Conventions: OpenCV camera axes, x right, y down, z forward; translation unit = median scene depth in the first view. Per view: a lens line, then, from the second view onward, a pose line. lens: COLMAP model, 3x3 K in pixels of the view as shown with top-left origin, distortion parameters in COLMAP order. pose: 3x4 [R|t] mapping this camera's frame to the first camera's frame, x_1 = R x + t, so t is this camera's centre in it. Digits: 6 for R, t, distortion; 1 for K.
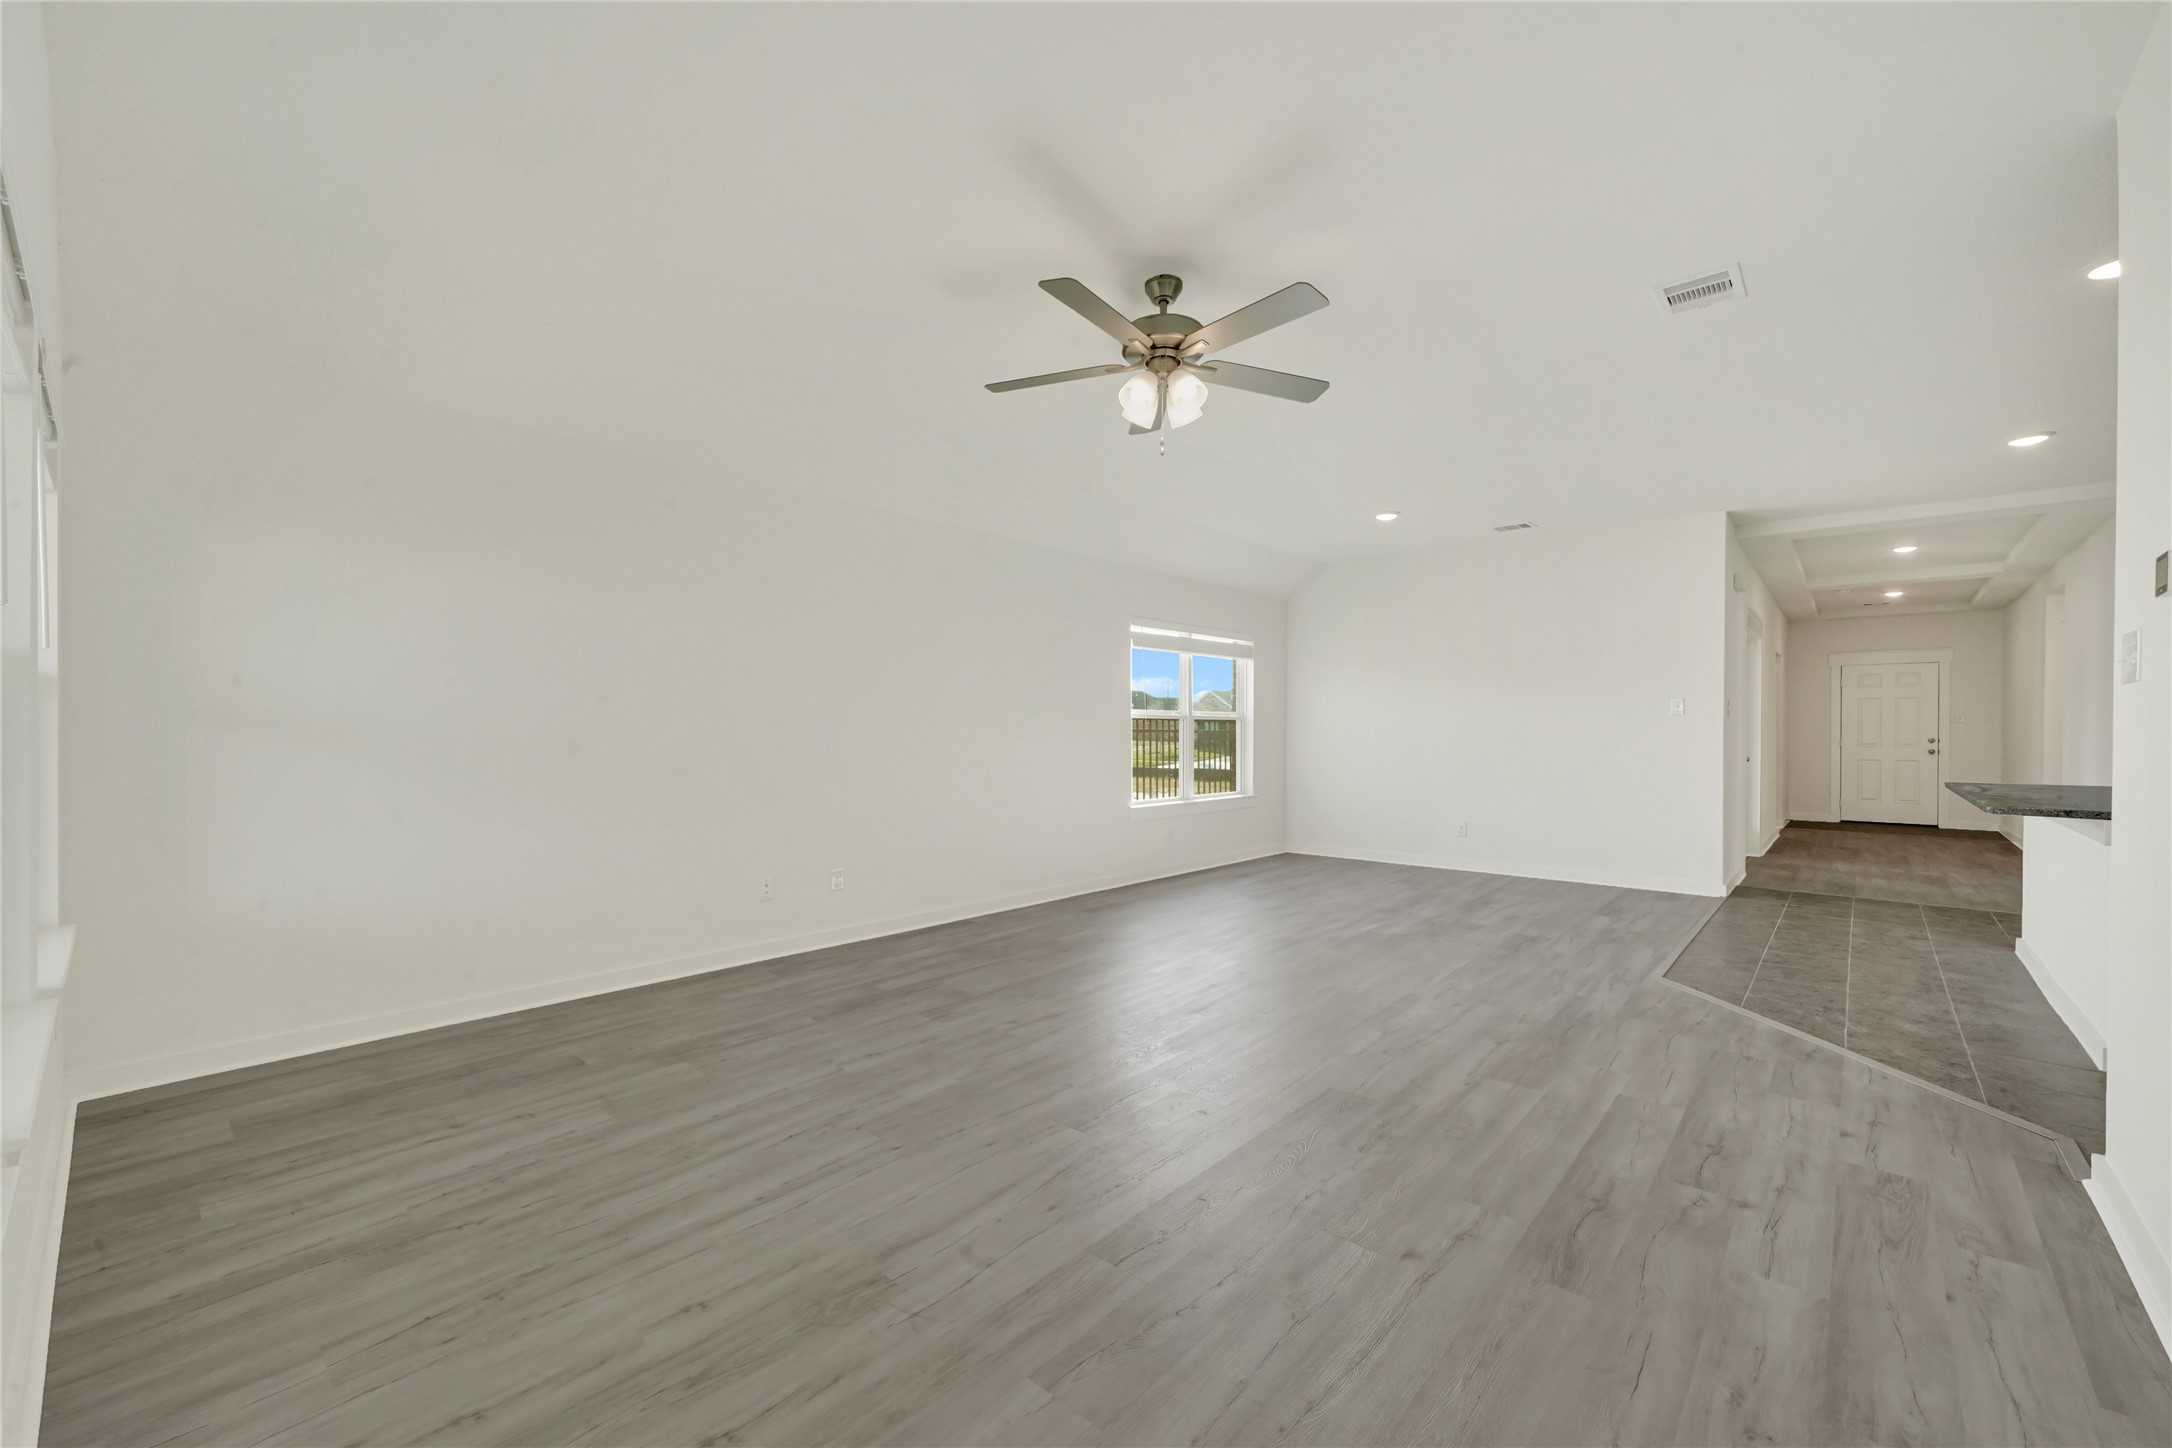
lens RADIAL K [[869.2, 0, 1070.0], [0, 869.2, 733.8], [0, 0, 1]] dist [-0.000268, -0.000491]
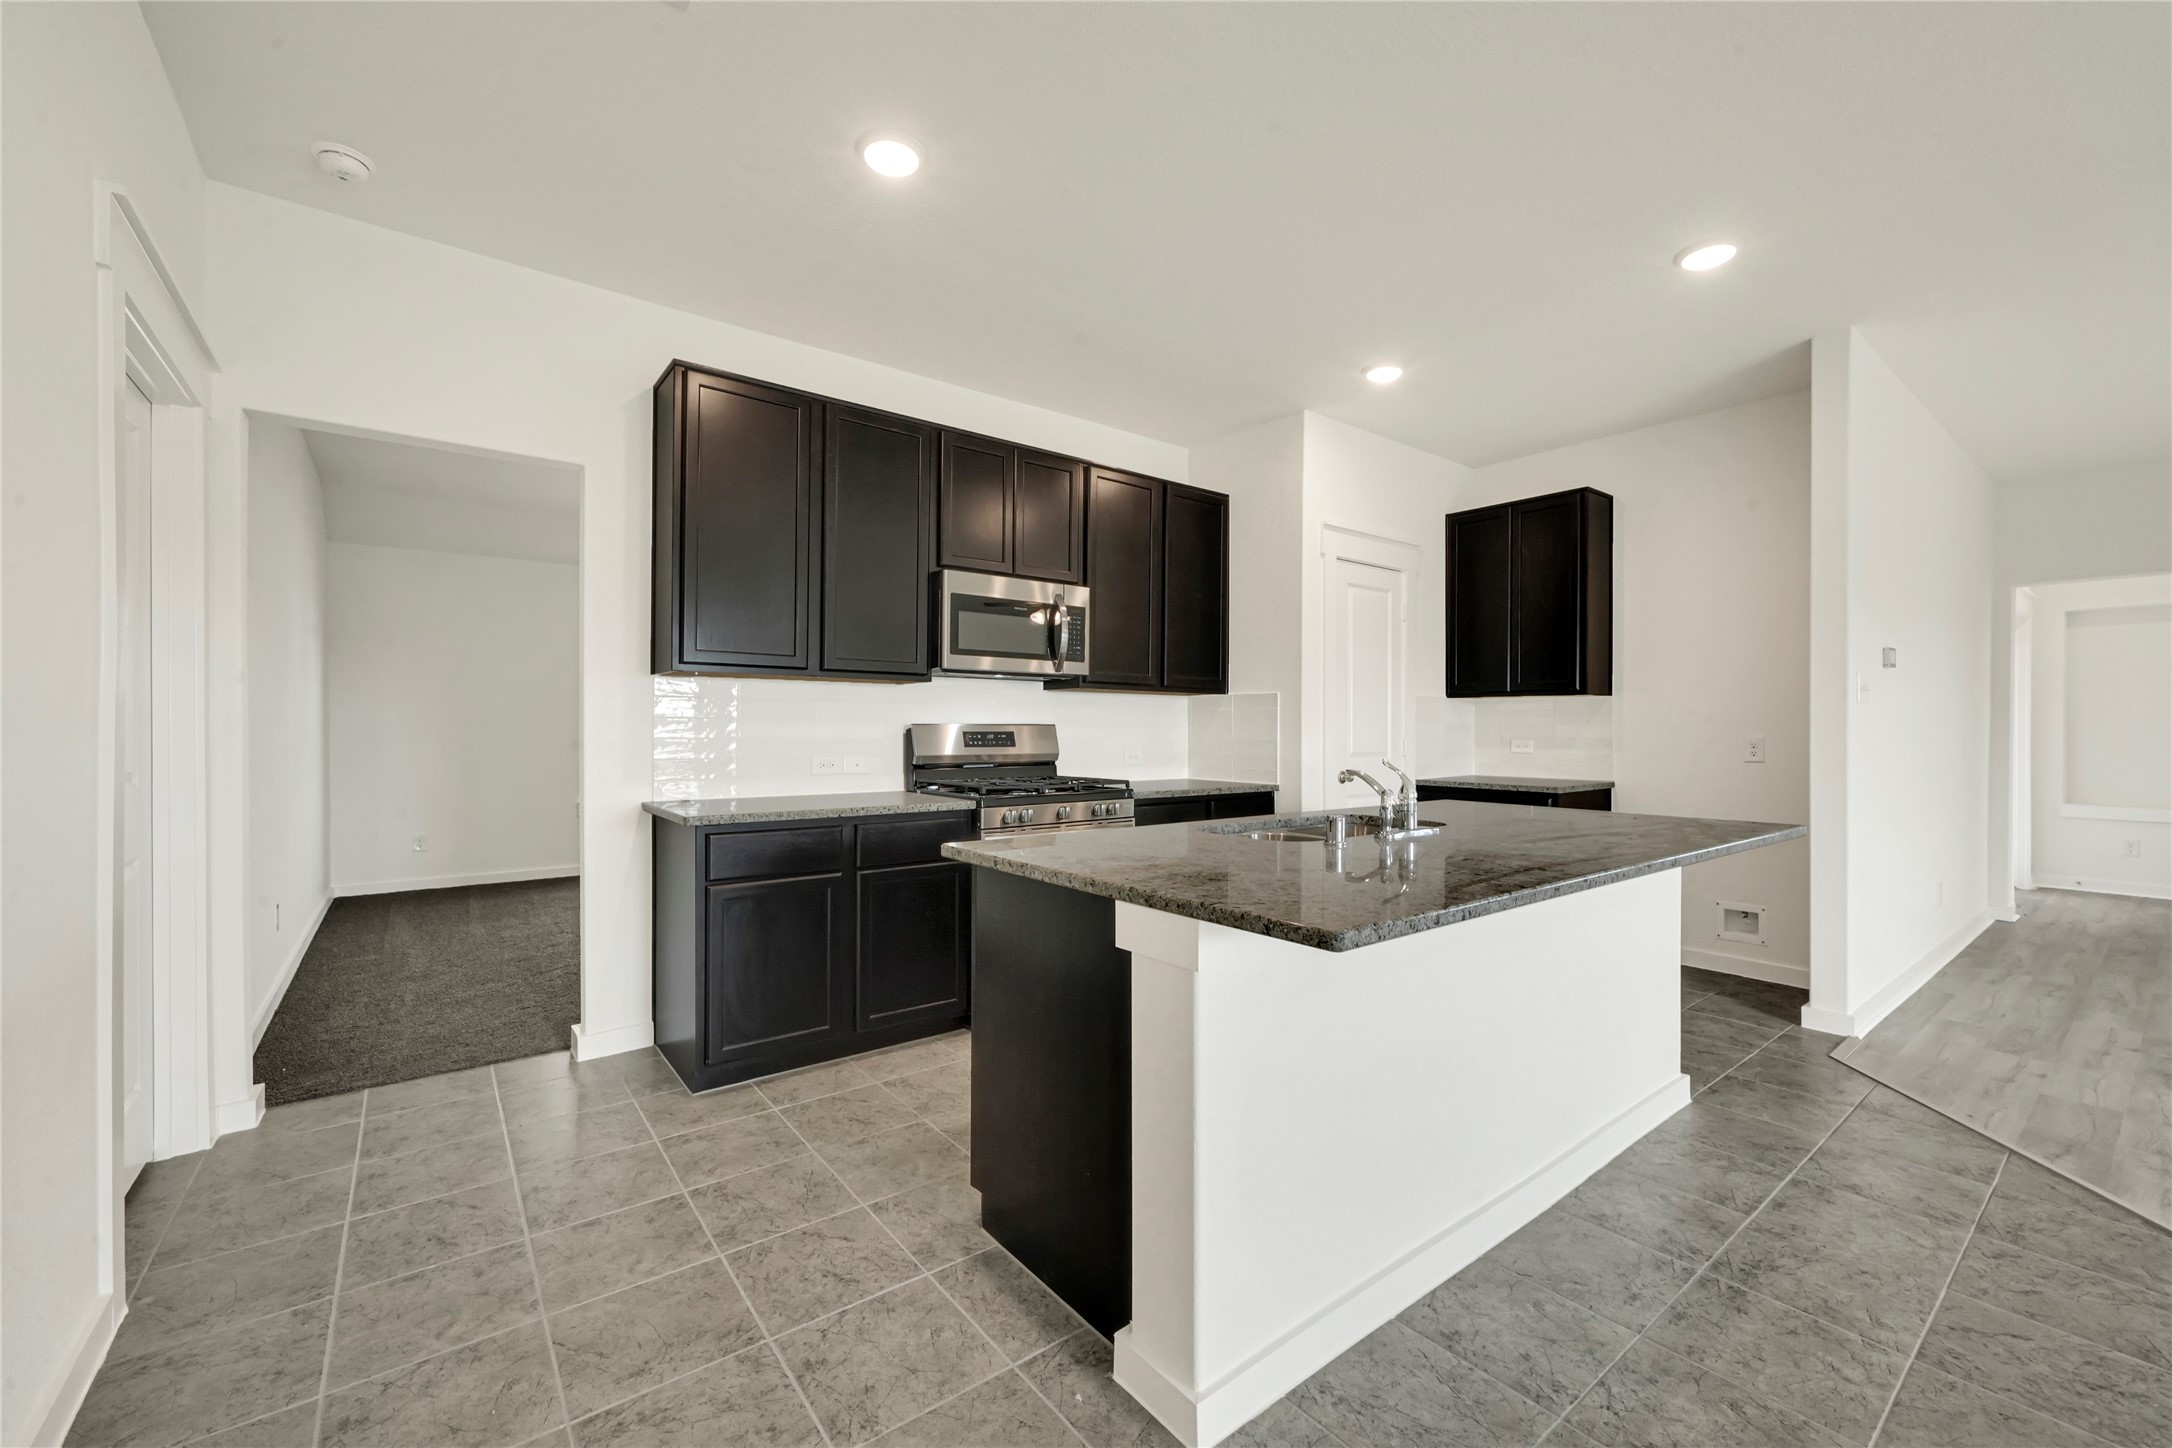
lens RADIAL K [[869.2, 0, 1086.3], [0, 869.2, 726.7], [0, 0, 1]] dist [-0.000268, -0.000491]
pose [[-0.985172, -0.013719, 0.171020, 1.726430], [-0.013205, 0.999904, 0.004142, 0.001355], [-0.171060, 0.001823, -0.985259, 2.081946]]
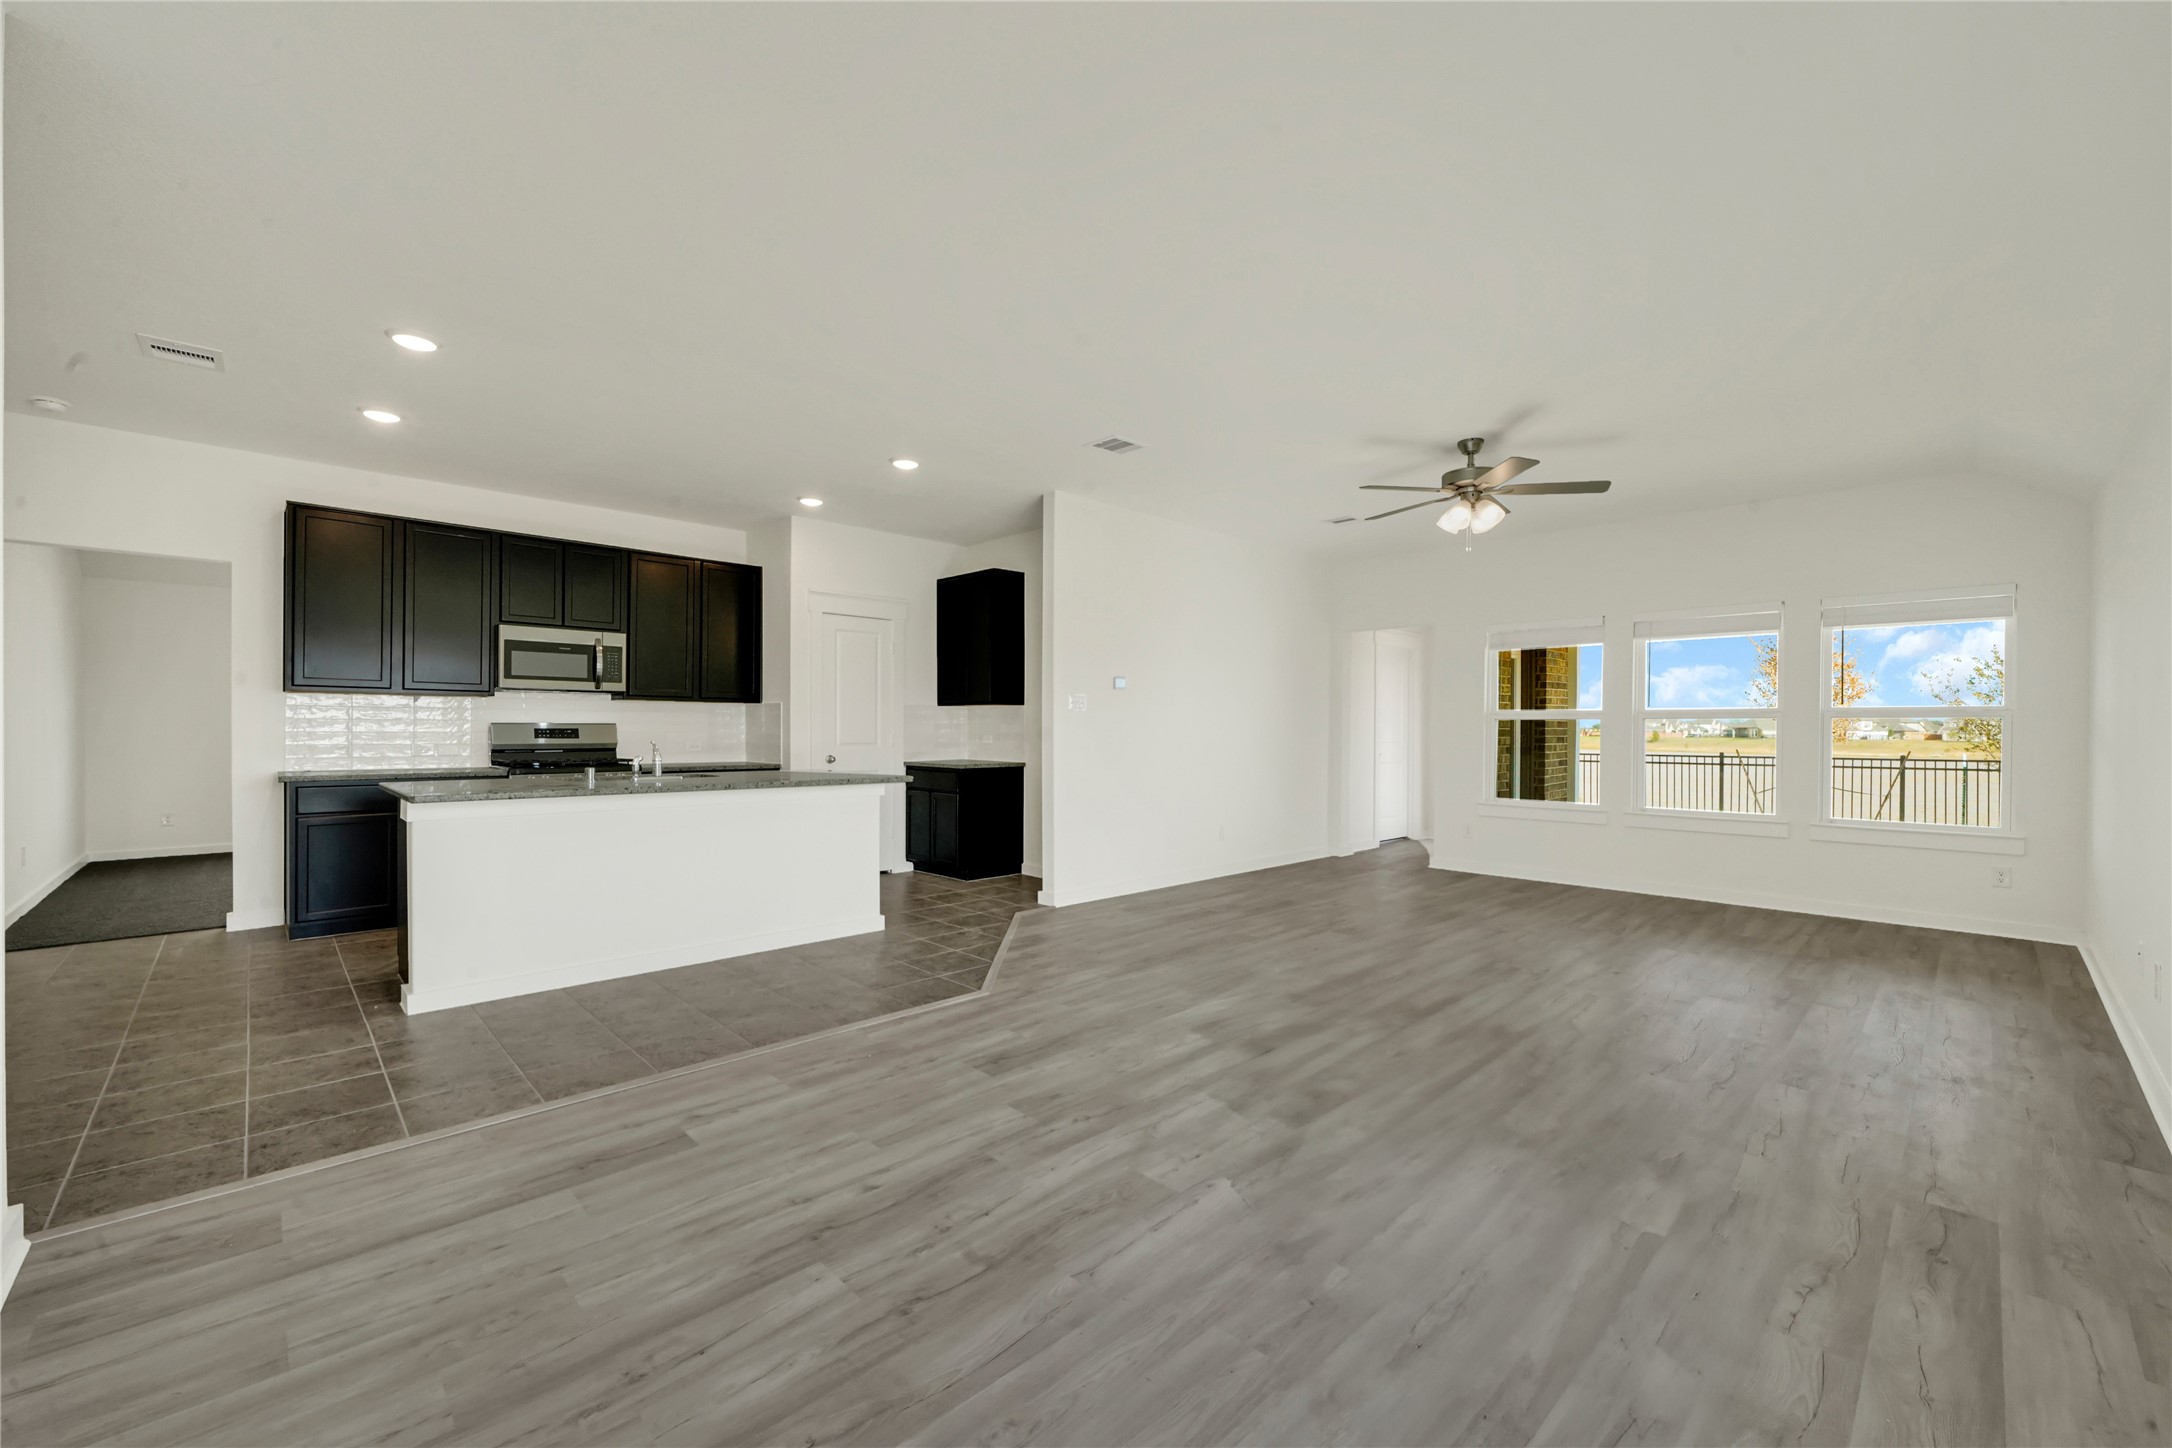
lens RADIAL K [[869.2, 0, 1084.8], [0, 869.2, 730.6], [0, 0, 1]] dist [-0.000268, -0.000491]
pose [[-0.998126, -0.015506, 0.059187, 0.736737], [-0.015066, 0.999855, 0.007881, -0.012965], [-0.059301, 0.006974, -0.998216, 2.742824]]
